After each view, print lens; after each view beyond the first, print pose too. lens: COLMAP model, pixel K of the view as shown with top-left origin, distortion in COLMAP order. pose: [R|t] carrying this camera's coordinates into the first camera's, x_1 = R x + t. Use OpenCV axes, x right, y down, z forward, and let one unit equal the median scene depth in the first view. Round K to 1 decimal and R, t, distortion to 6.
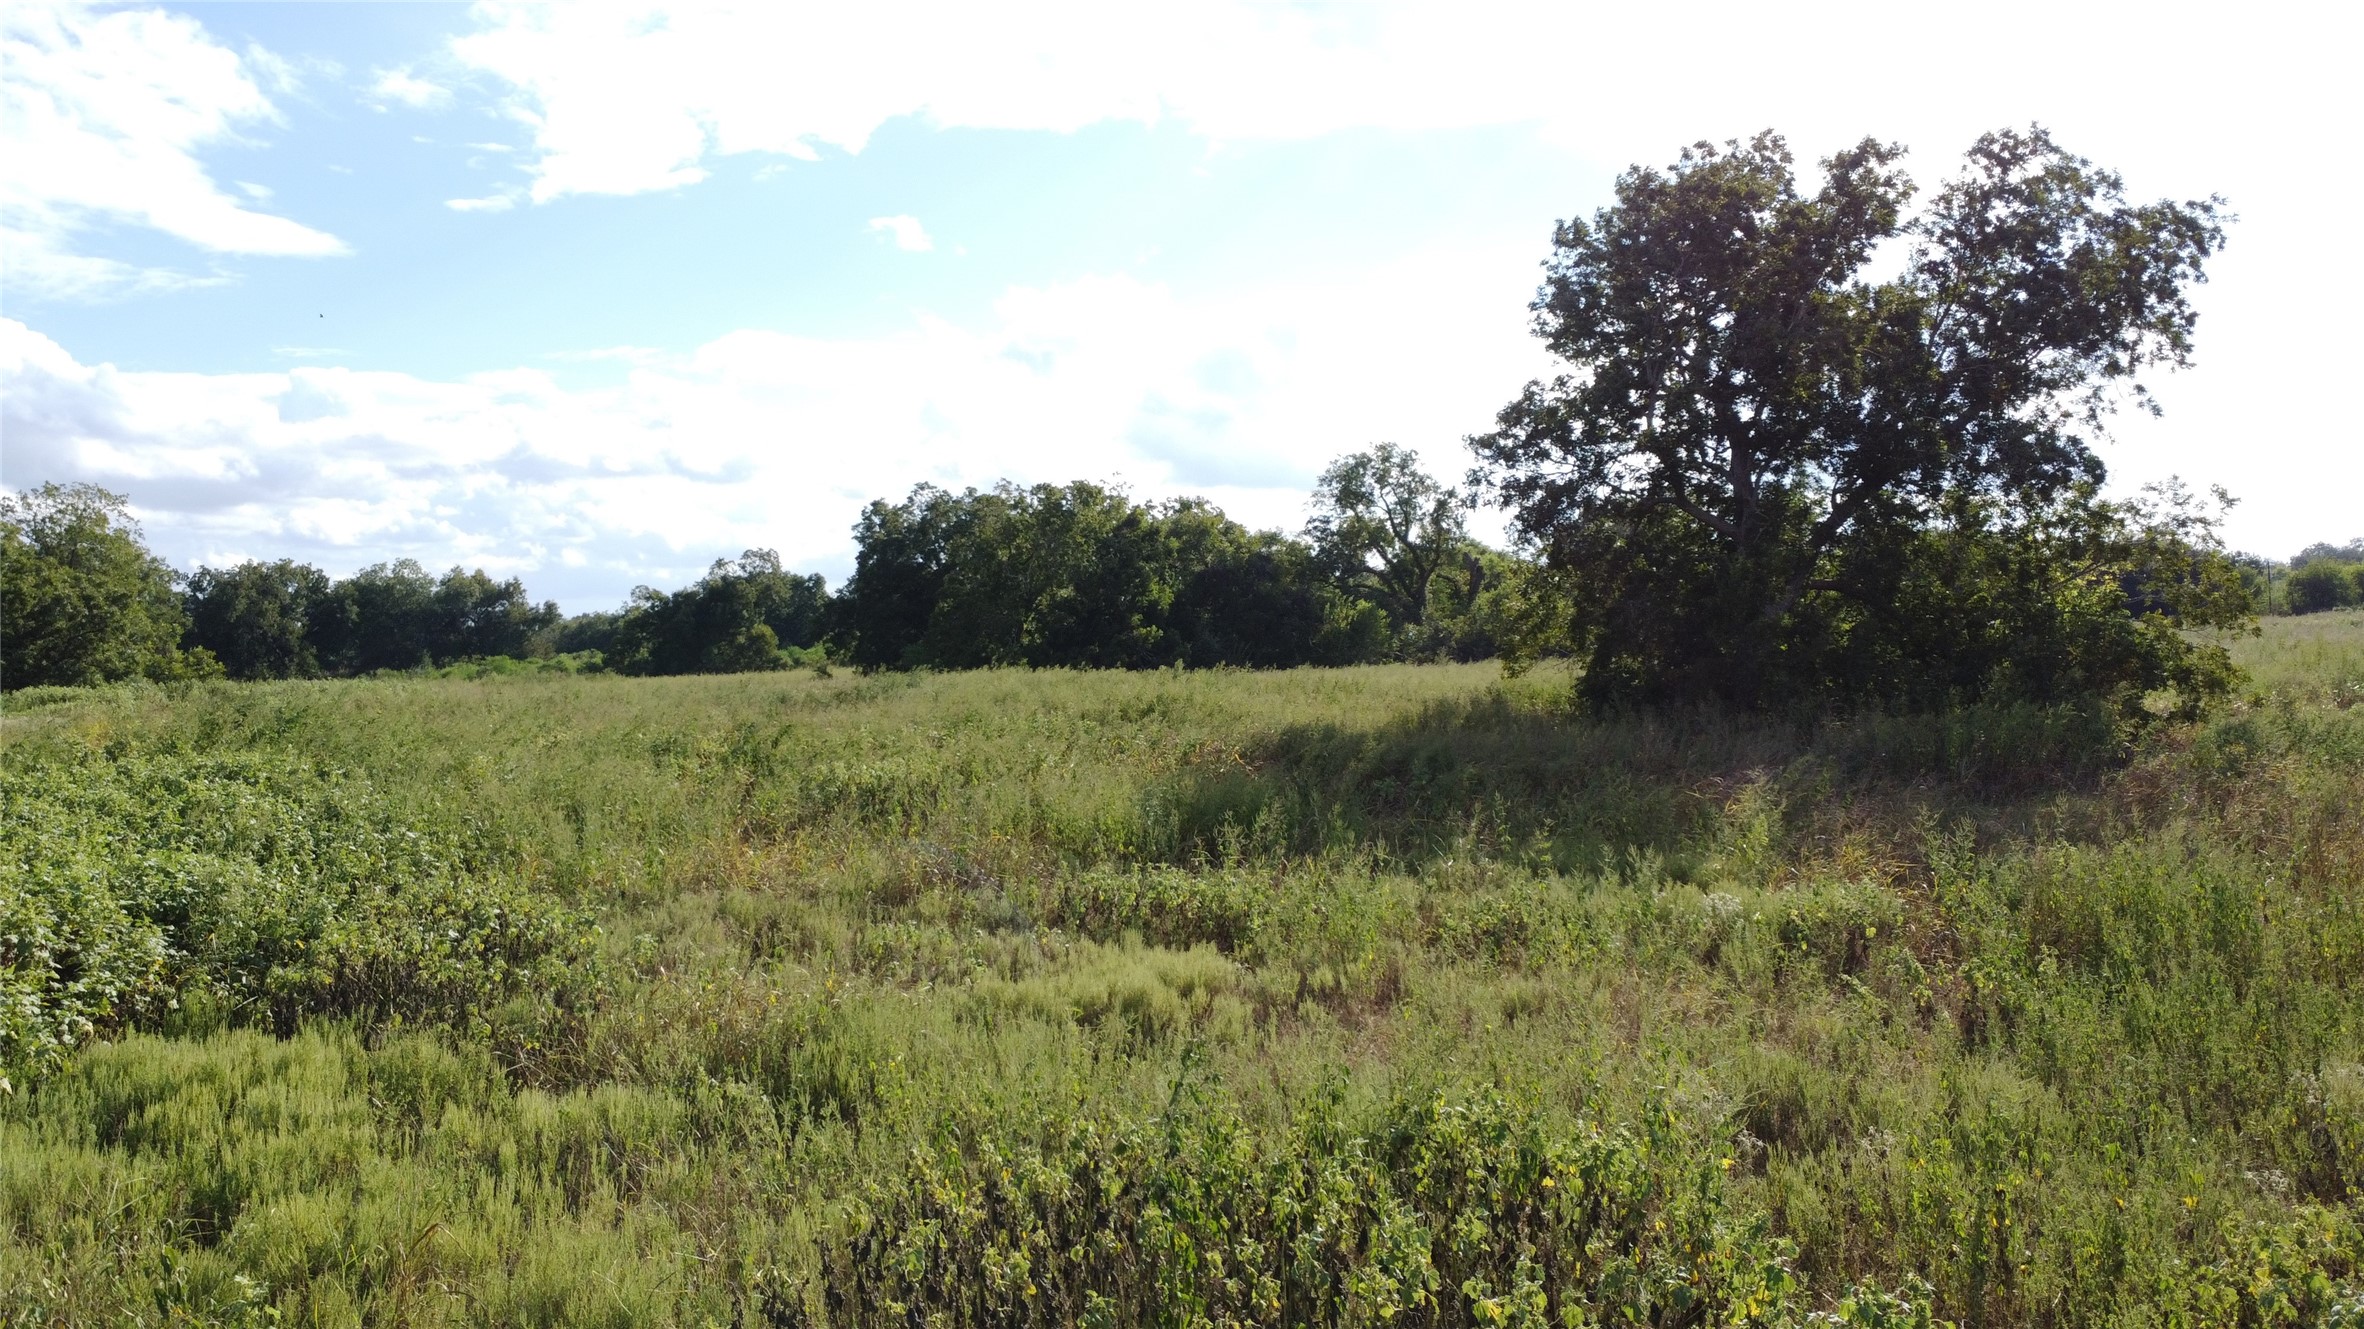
lens RADIAL K [[1792.6, 0, 1195.5], [0, 1792.6, 656.6], [0, 0, 1]] dist [0.002421, -0.005510]
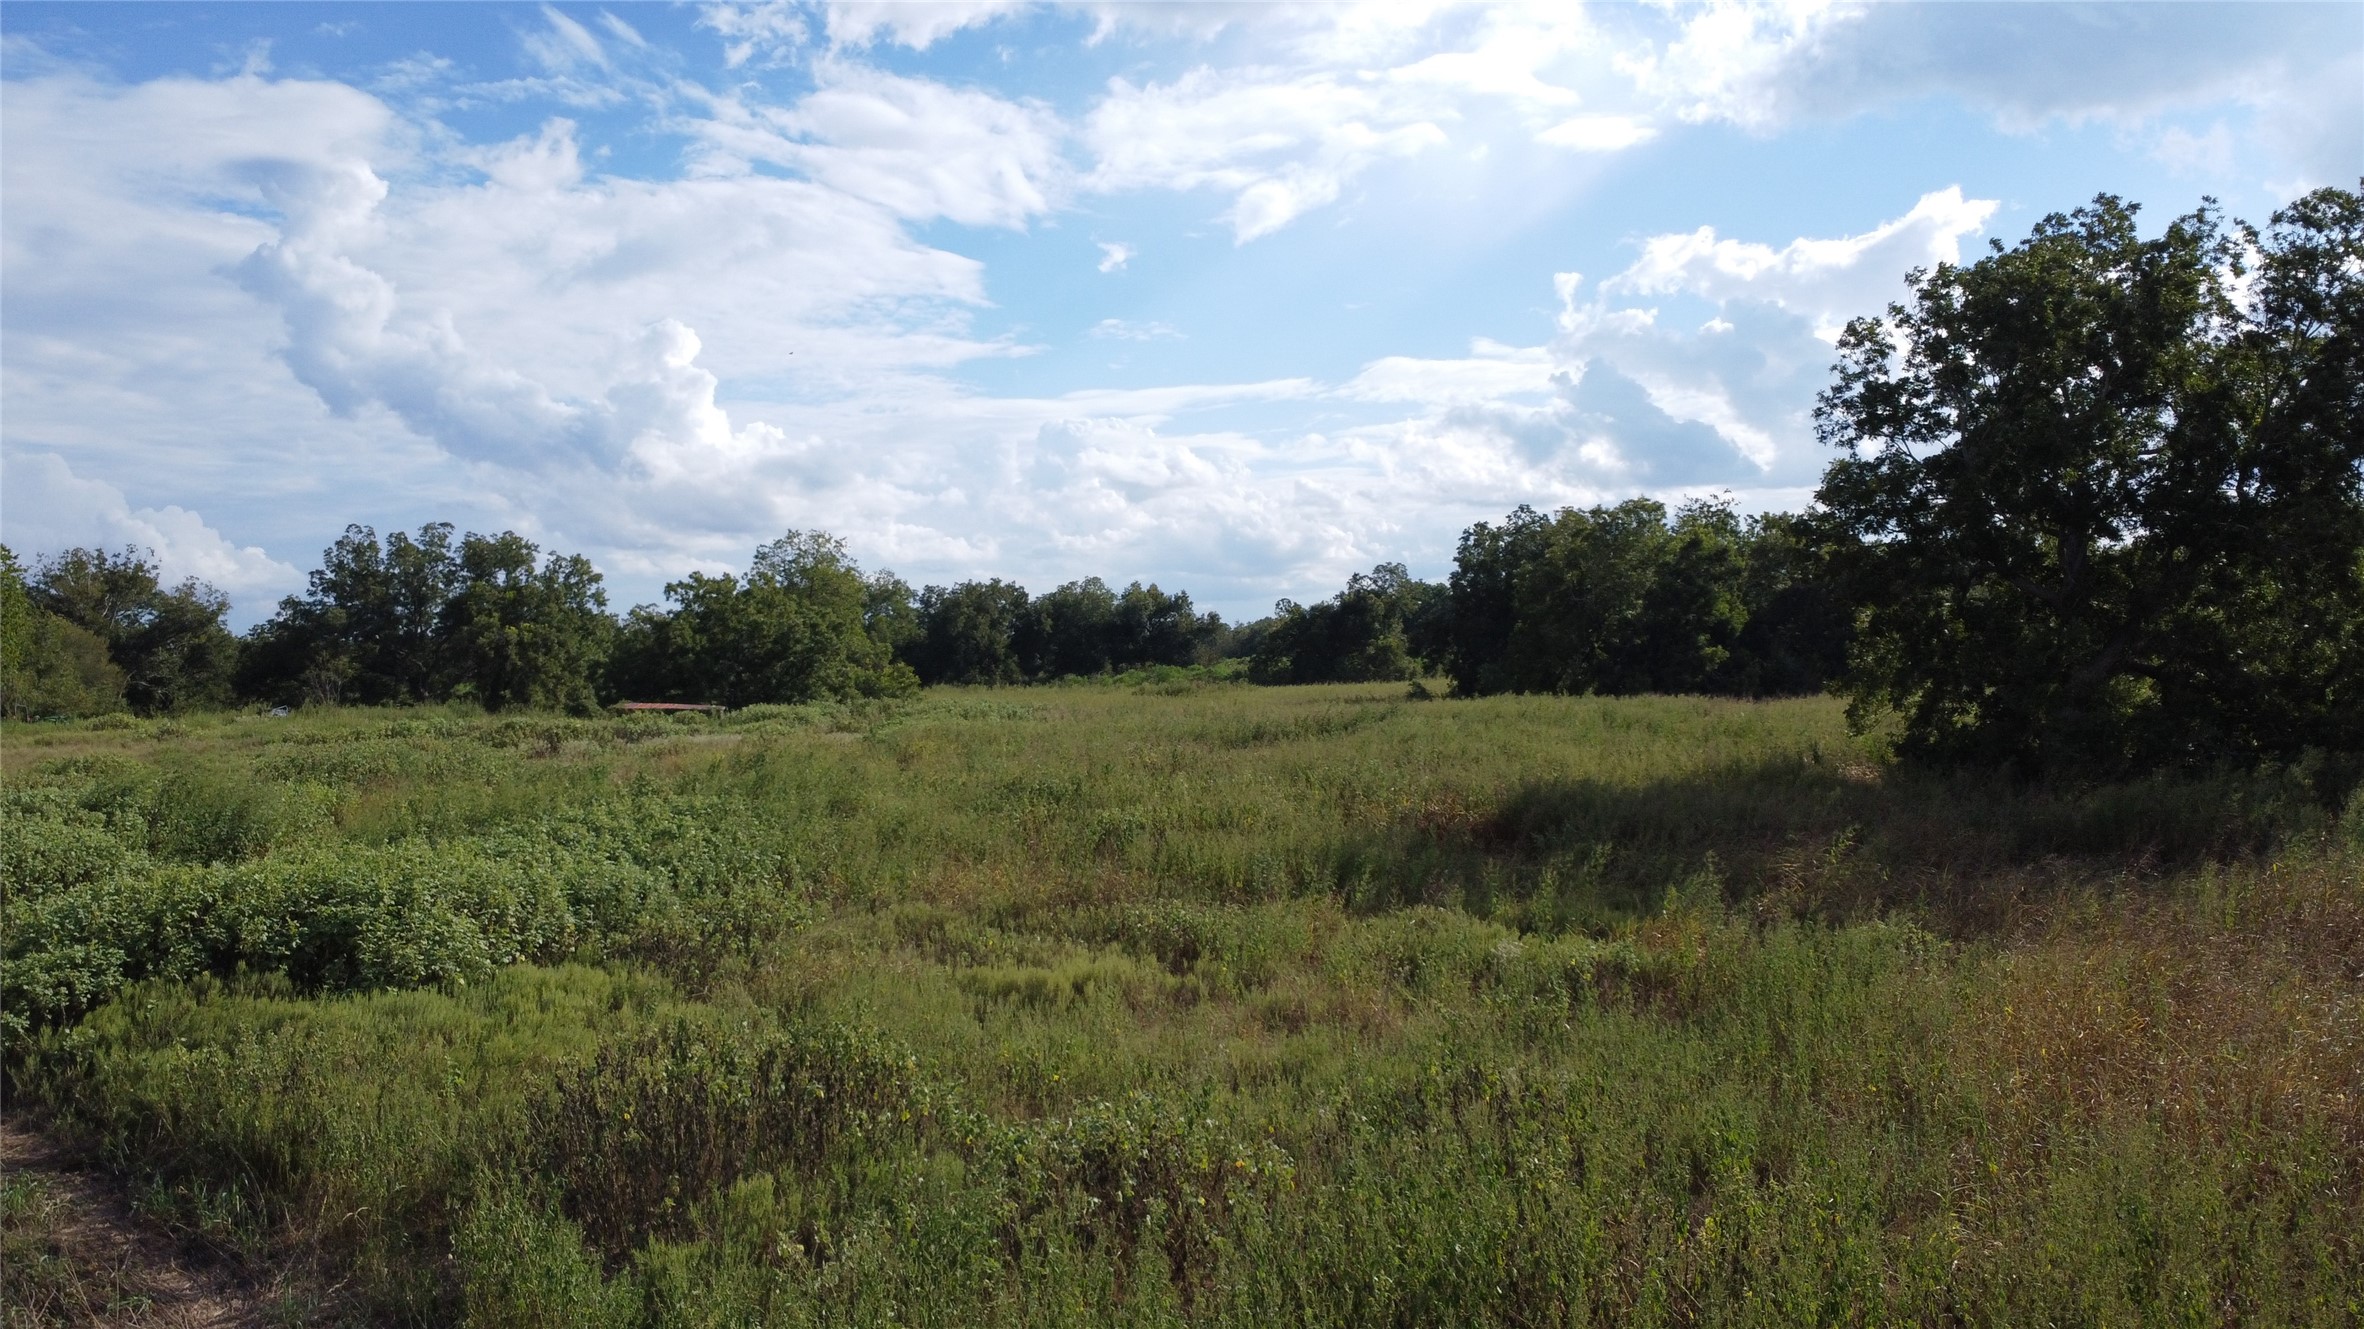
lens RADIAL K [[1792.6, 0, 1179.0], [0, 1792.6, 658.0], [0, 0, 1]] dist [0.002421, -0.005510]
pose [[0.925786, 0.003363, -0.378032, 0.074363], [-0.002573, 0.999993, 0.002593, -0.012052], [0.378038, -0.001428, 0.925789, -0.051603]]
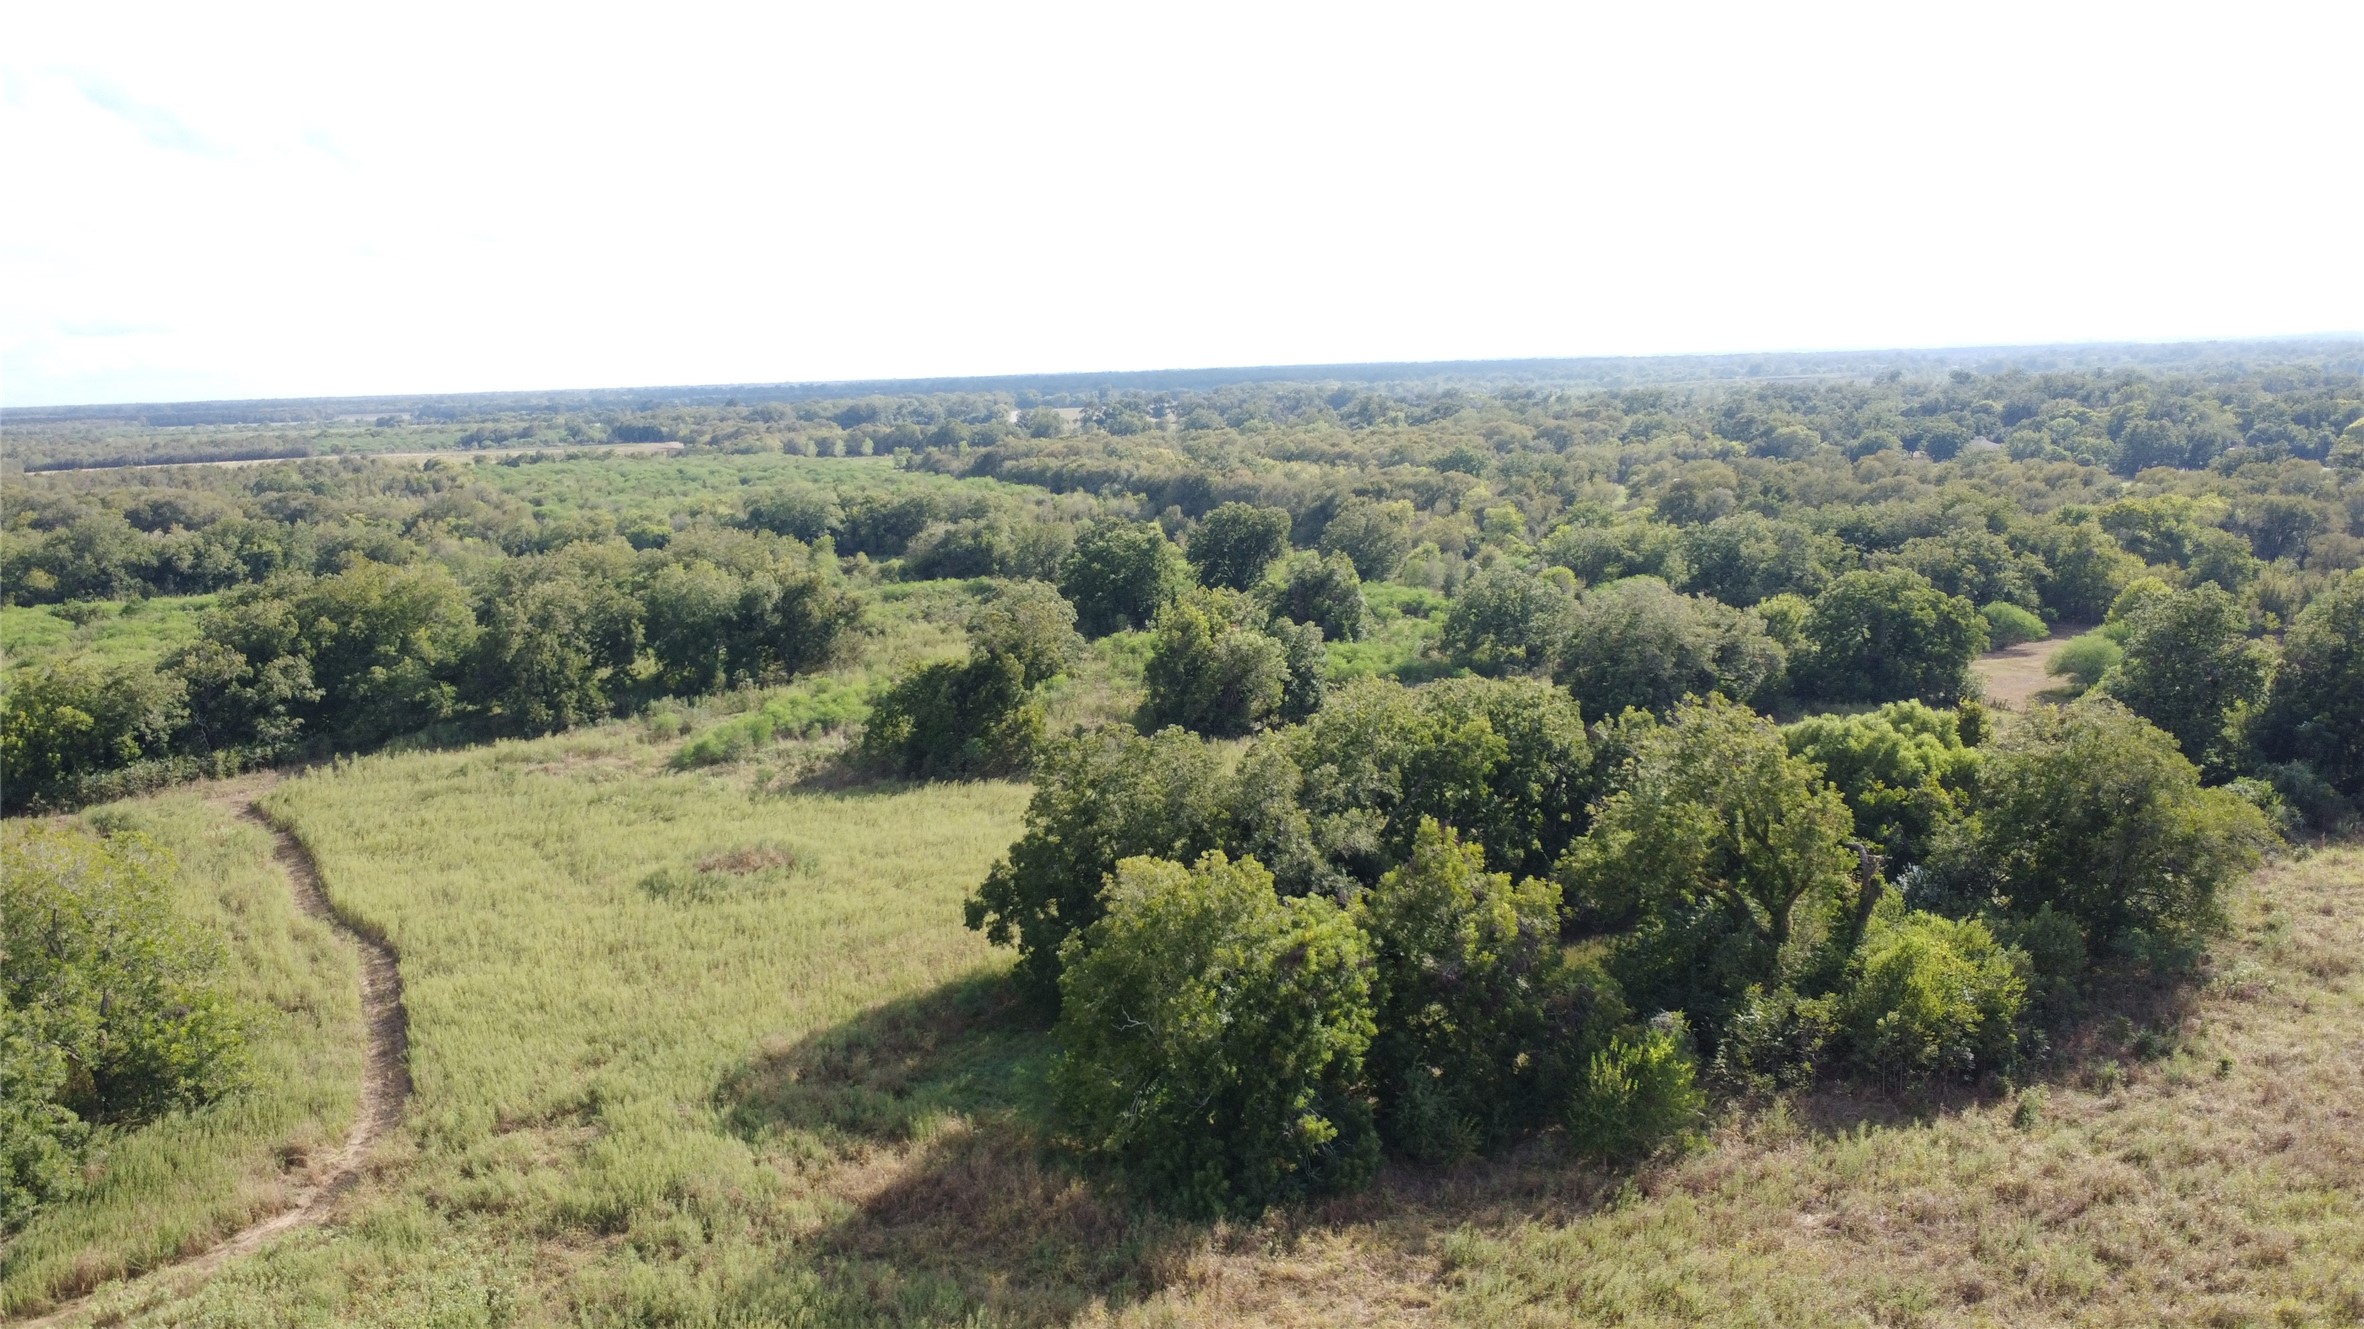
lens RADIAL K [[1792.6, 0, 1191.6], [0, 1792.6, 668.1], [0, 0, 1]] dist [0.002421, -0.005510]
pose [[0.963870, 0.043052, -0.262871, 0.099231], [0.001007, 0.986256, 0.165221, -0.296318], [0.266372, -0.159516, 0.950579, 0.342944]]
